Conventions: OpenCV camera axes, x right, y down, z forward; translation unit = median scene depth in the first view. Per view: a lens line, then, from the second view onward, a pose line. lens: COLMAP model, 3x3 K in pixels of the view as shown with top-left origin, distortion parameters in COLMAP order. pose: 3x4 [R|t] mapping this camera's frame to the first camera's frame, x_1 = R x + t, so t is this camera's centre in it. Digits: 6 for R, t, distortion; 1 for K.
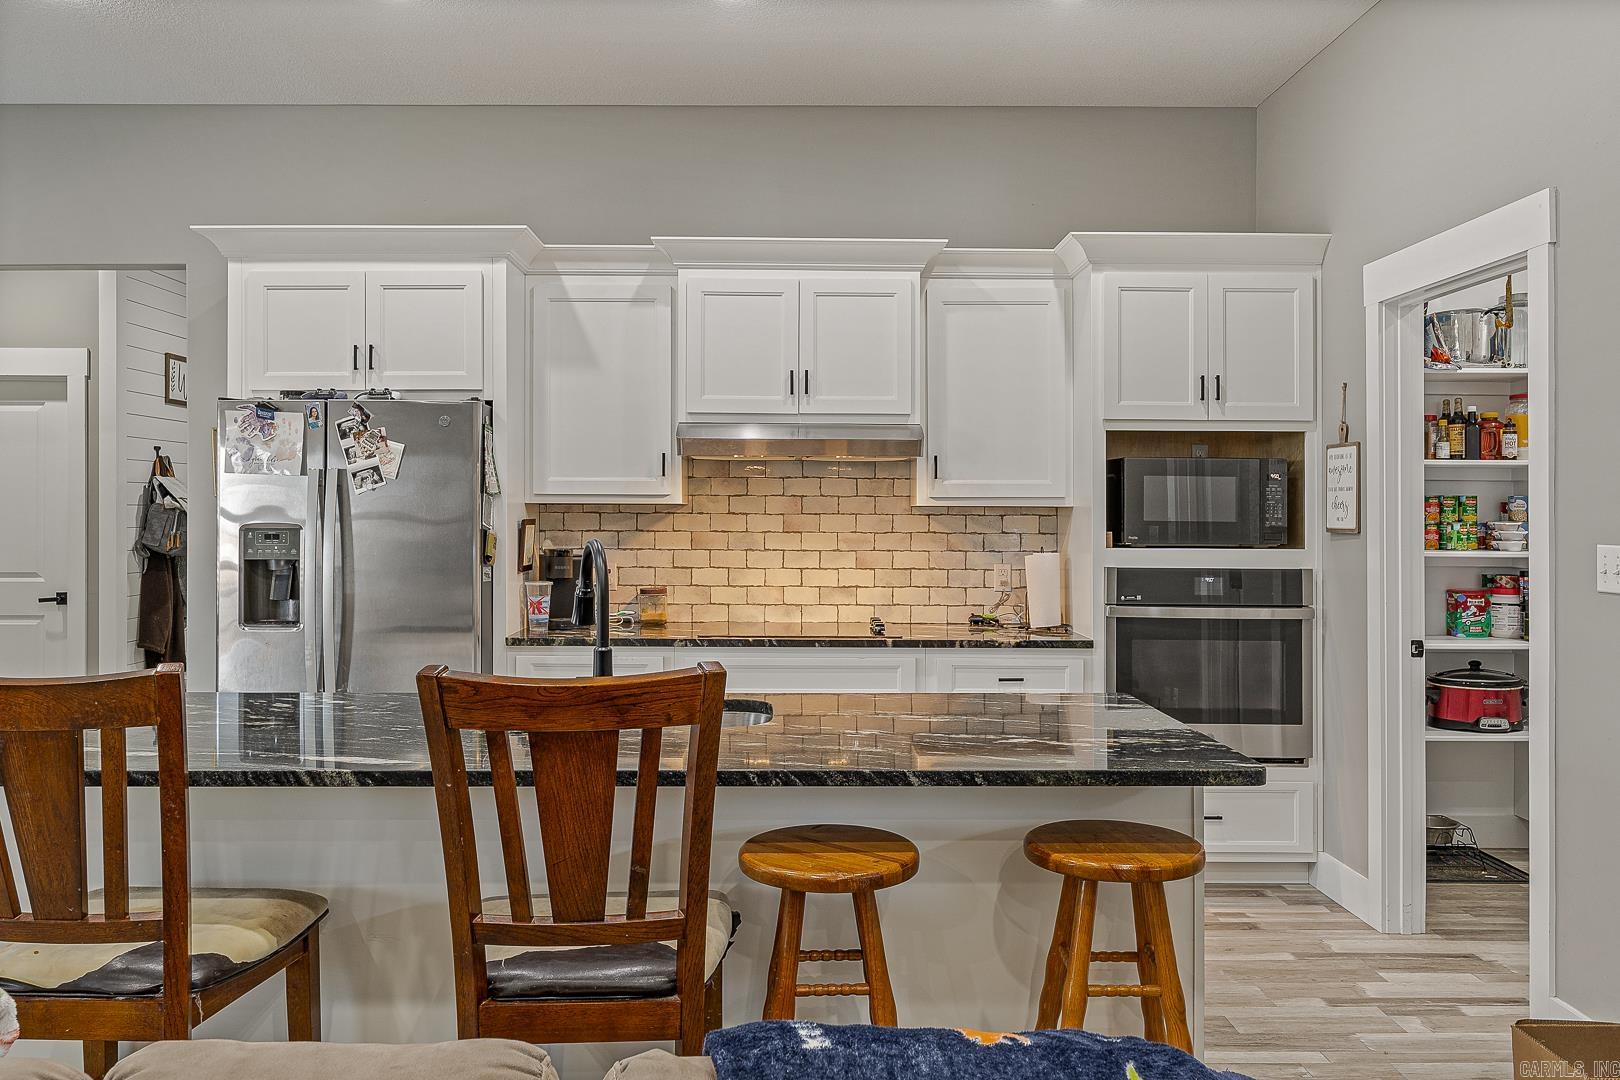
lens RADIAL K [[1298.1, 0, 807.4], [0, 1298.1, 507.6], [0, 0, 1]] dist [0.004764, -0.007577]
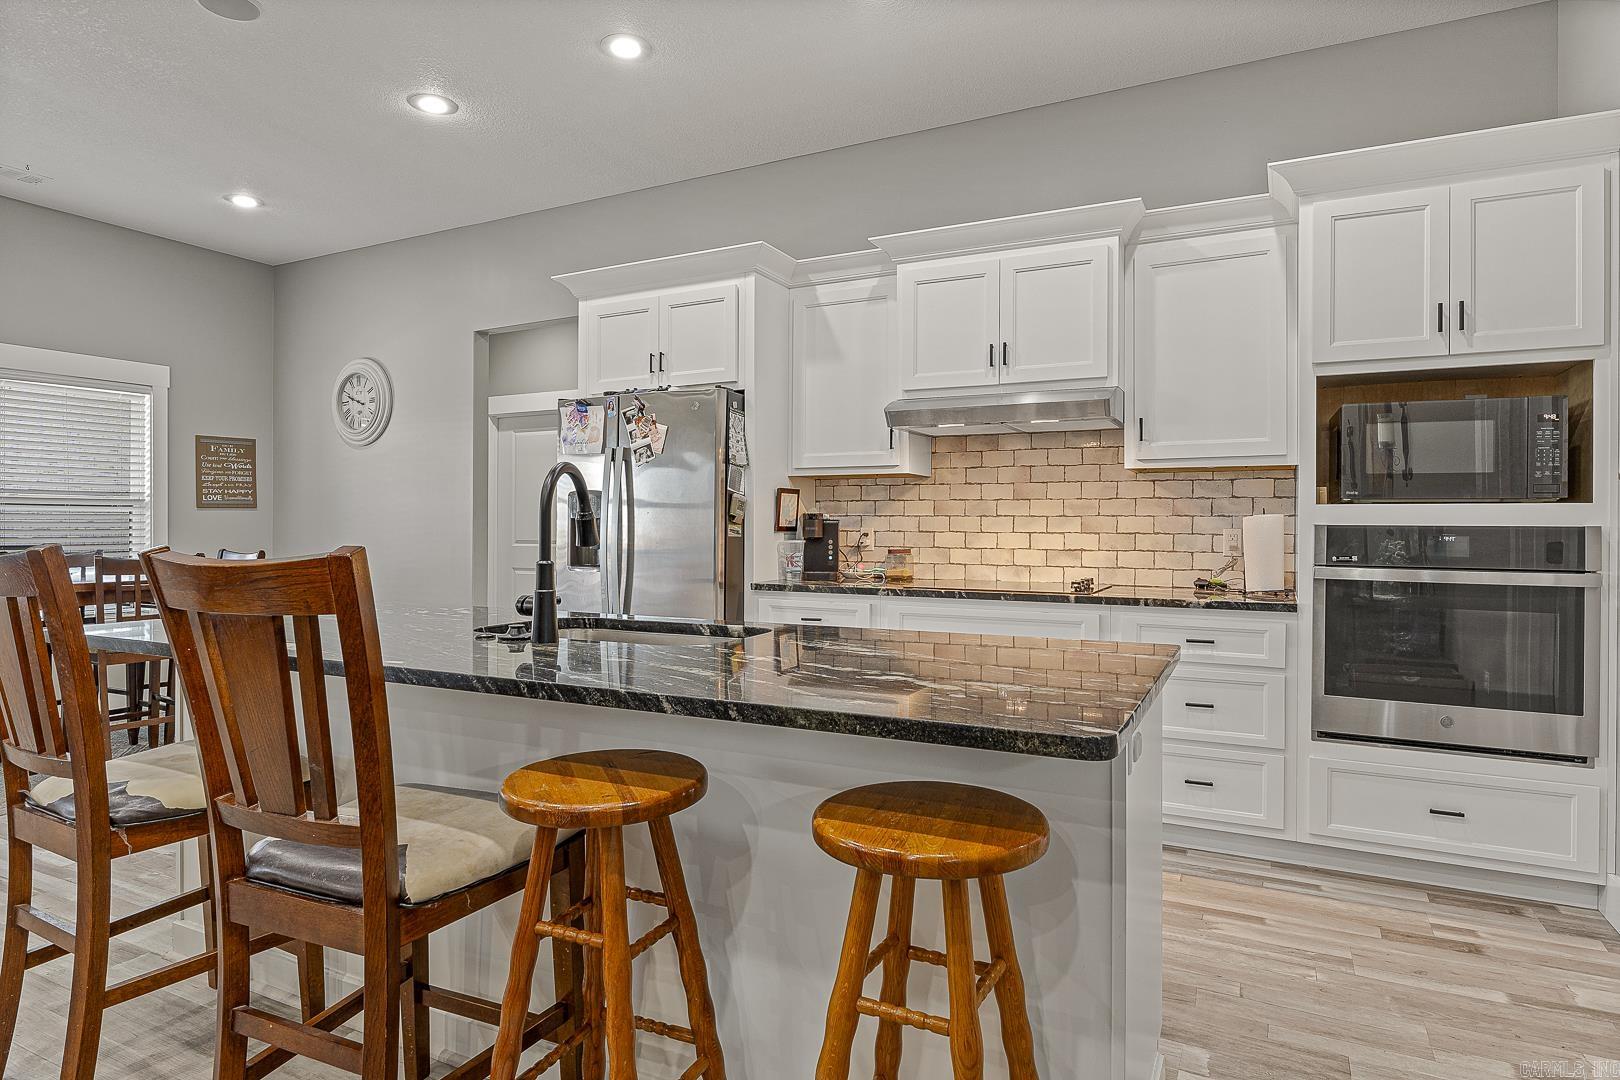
lens RADIAL K [[932.2, 0, 809.7], [0, 932.2, 530.7], [0, 0, 1]] dist [-0.000969, -0.003001]
pose [[0.883584, 0.000790, -0.468271, 0.219351], [0.002017, 0.999983, 0.005493, 0.044980], [0.468268, -0.005798, 0.883568, 0.247546]]
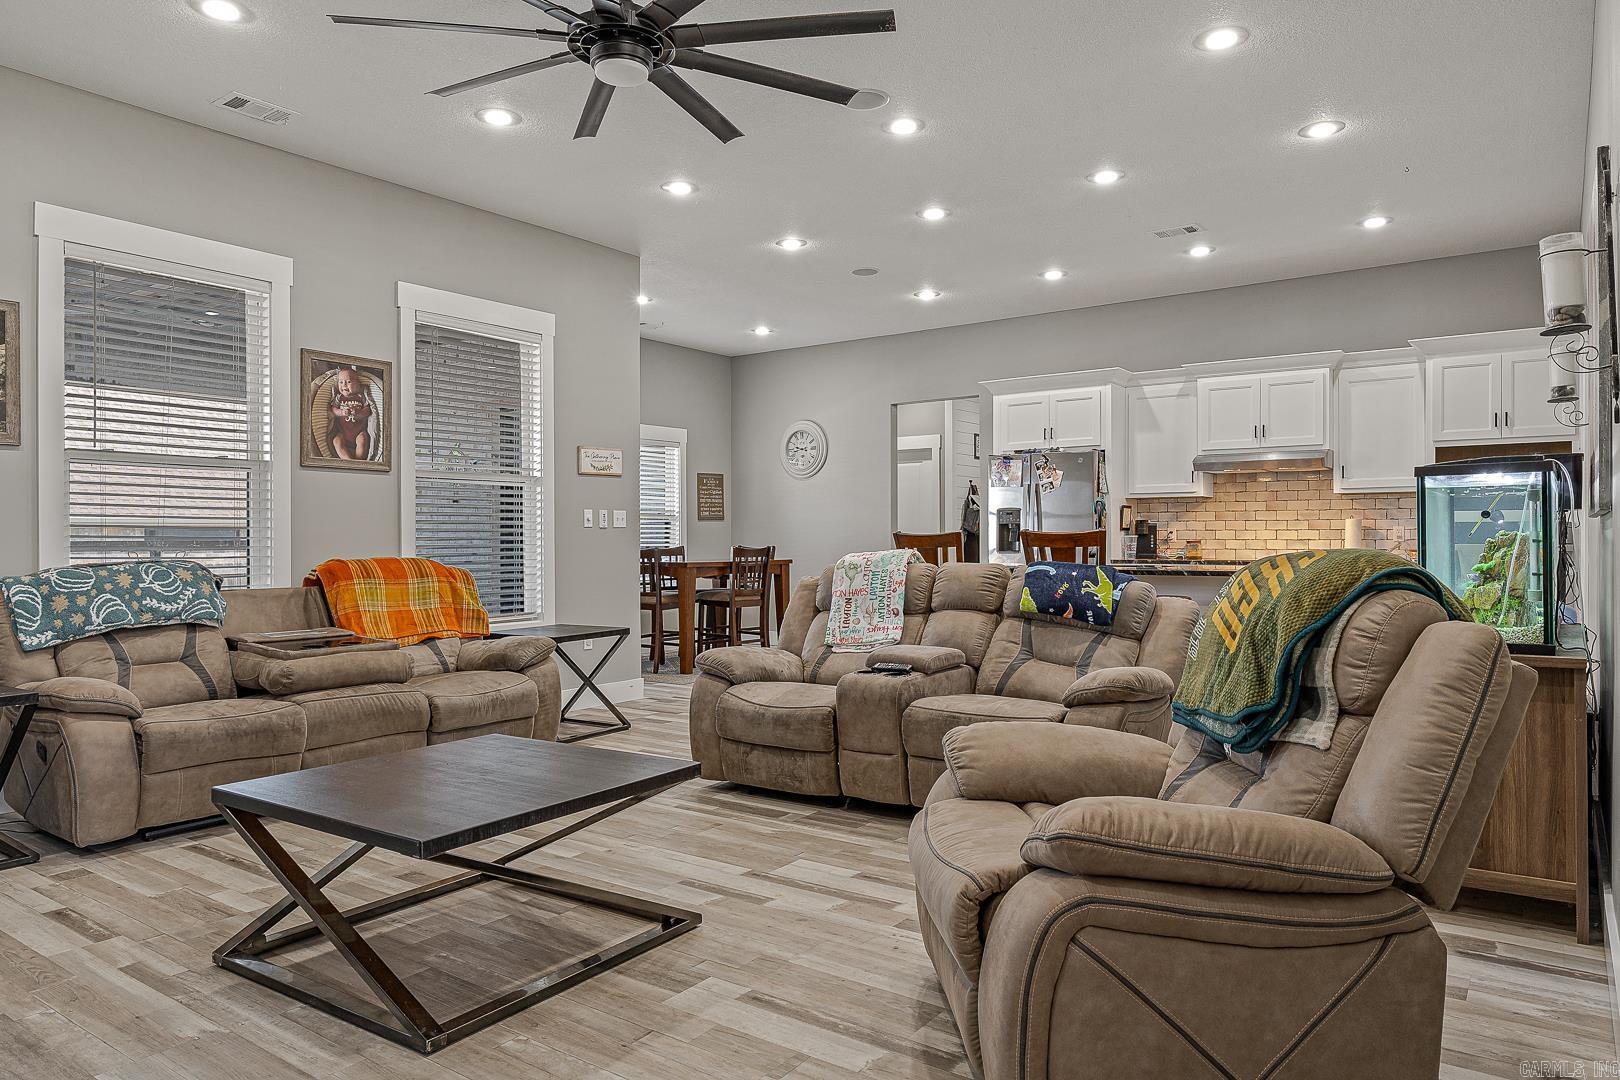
lens RADIAL K [[1048.2, 0, 819.1], [0, 1048.2, 535.6], [0, 0, 1]] dist [-0.004747, -0.005602]
pose [[0.810462, -0.008136, -0.585734, 0.380362], [0.008055, 0.999964, -0.002743, 0.059683], [0.585736, -0.002495, 0.810498, -0.667385]]
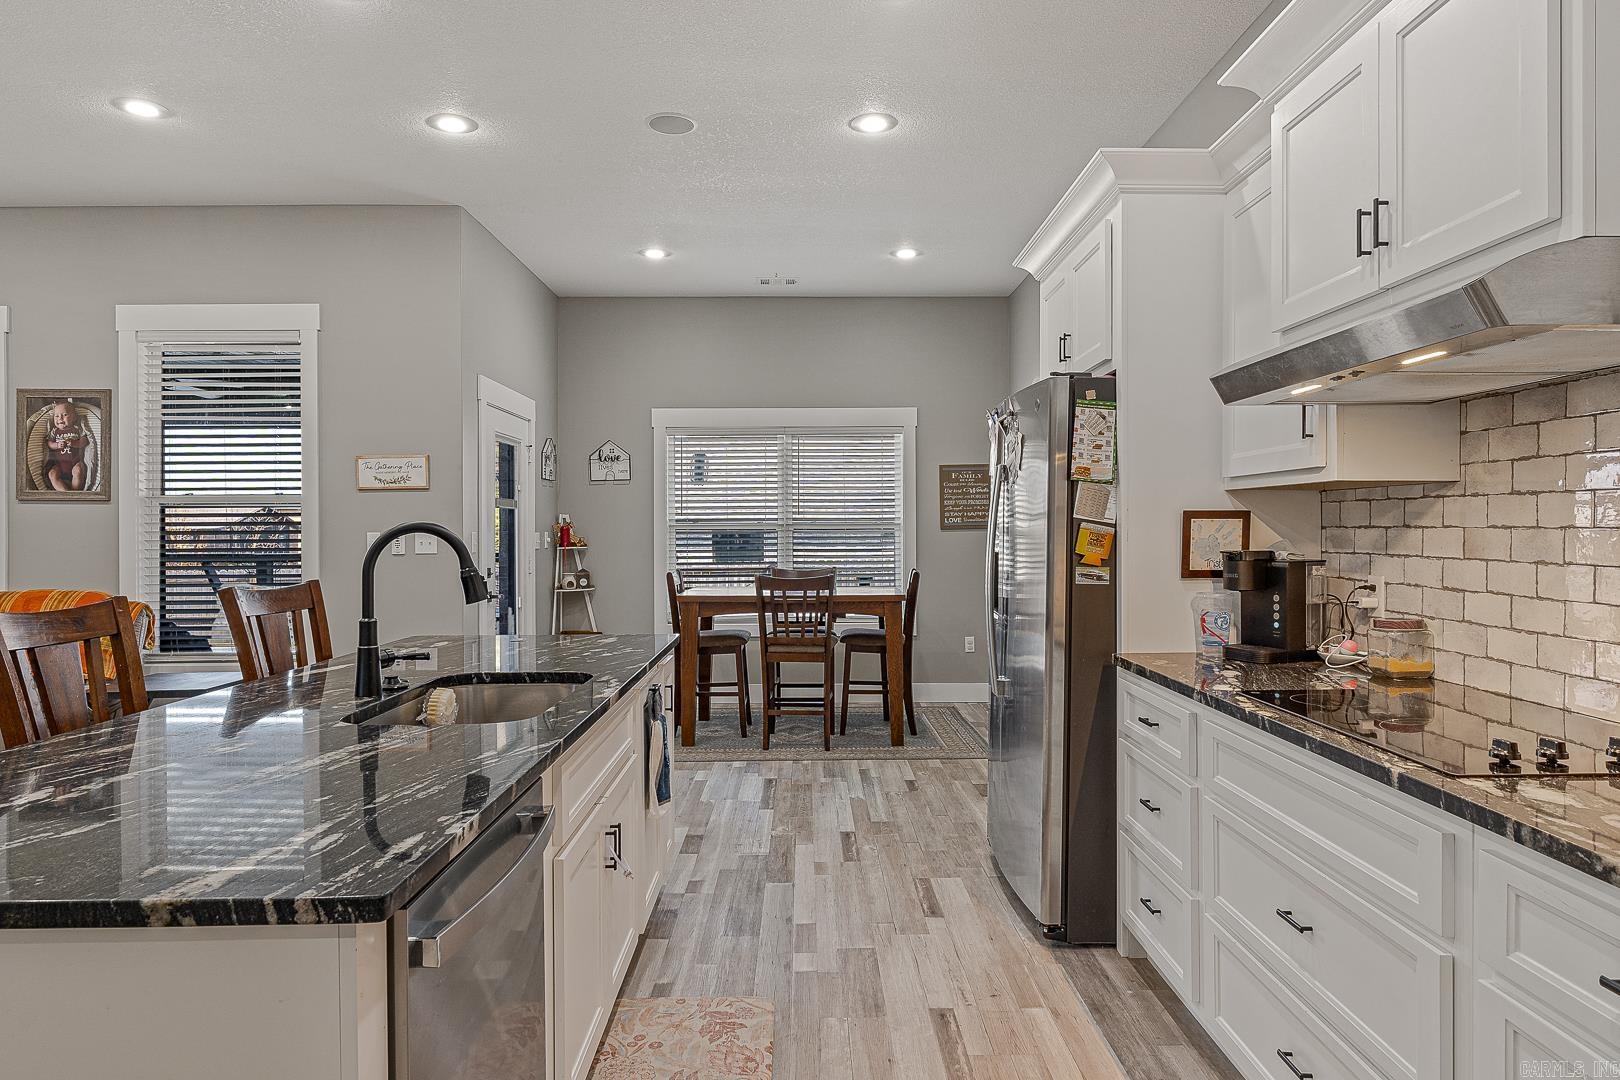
lens RADIAL K [[968.6, 0, 810.8], [0, 968.6, 540.6], [0, 0, 1]] dist [0.003255, -0.003527]
pose [[0.001111, 0.009445, -0.999955, 0.375900], [0.007053, 0.999930, 0.009453, 0.020220], [0.999975, -0.007063, 0.001044, 0.786374]]
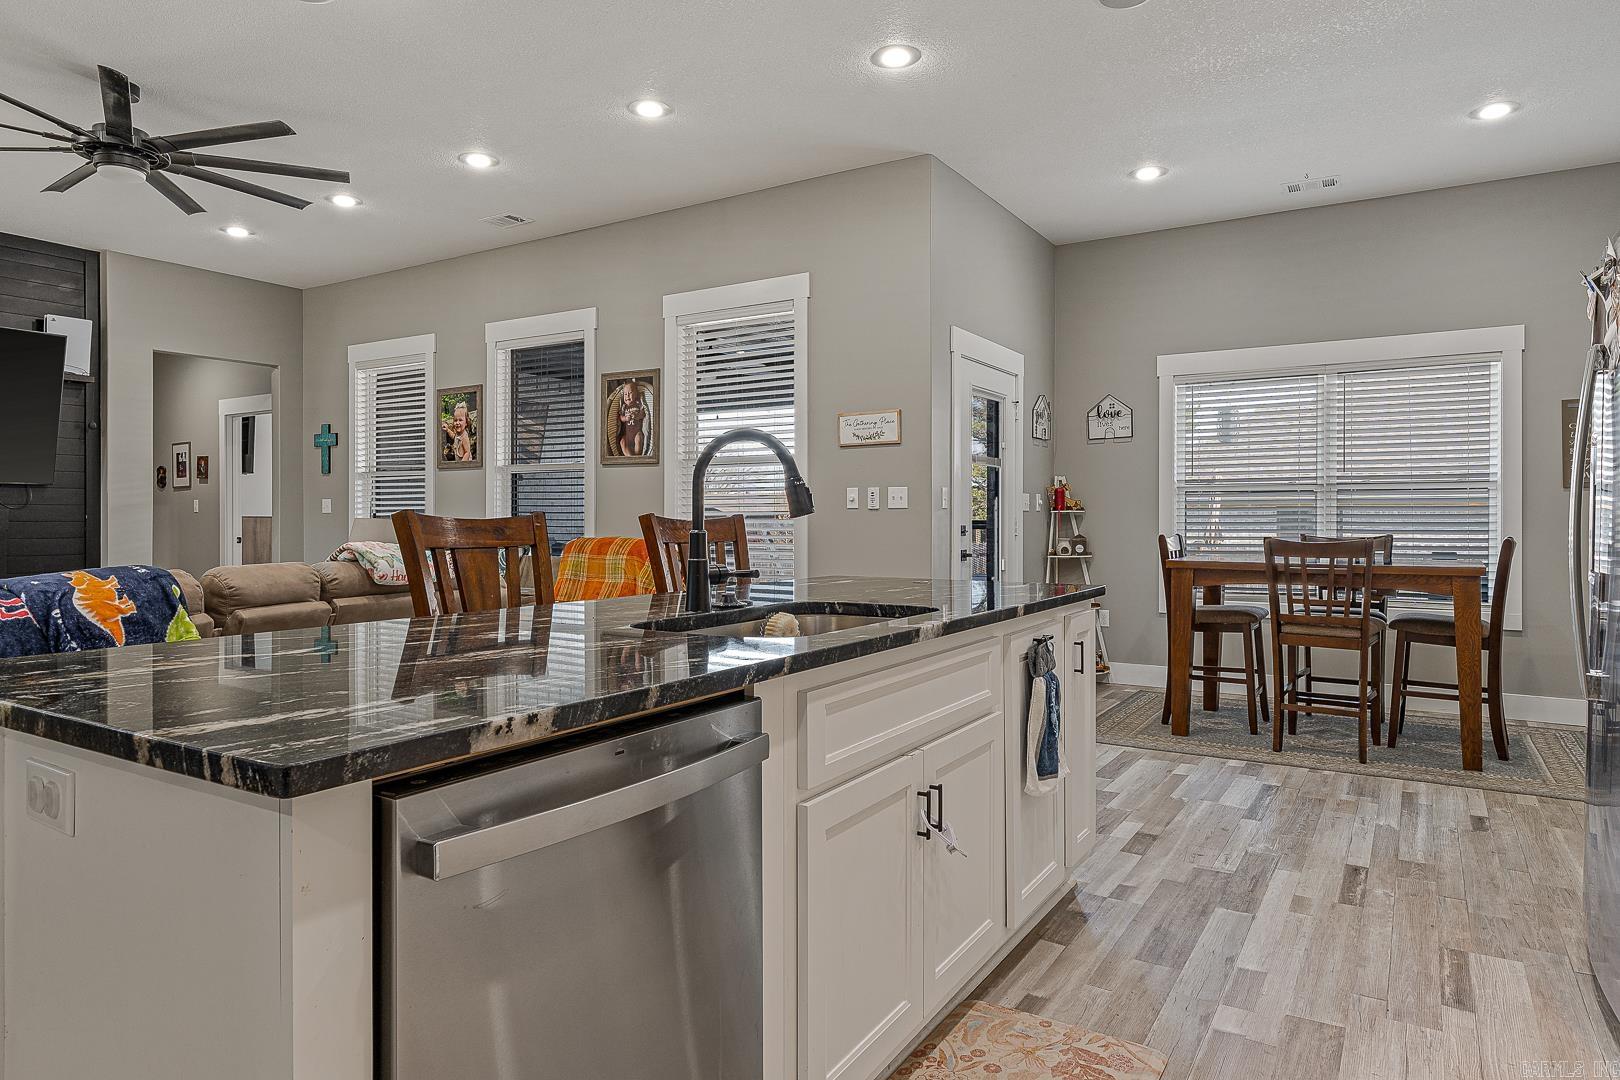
lens RADIAL K [[968.6, 0, 812.5], [0, 968.6, 522.8], [0, 0, 1]] dist [0.003255, -0.003527]
pose [[-0.535076, 0.002096, -0.844801, 0.260390], [0.000340, 0.999997, 0.002266, 0.055799], [0.844804, 0.000925, -0.535075, 0.857496]]
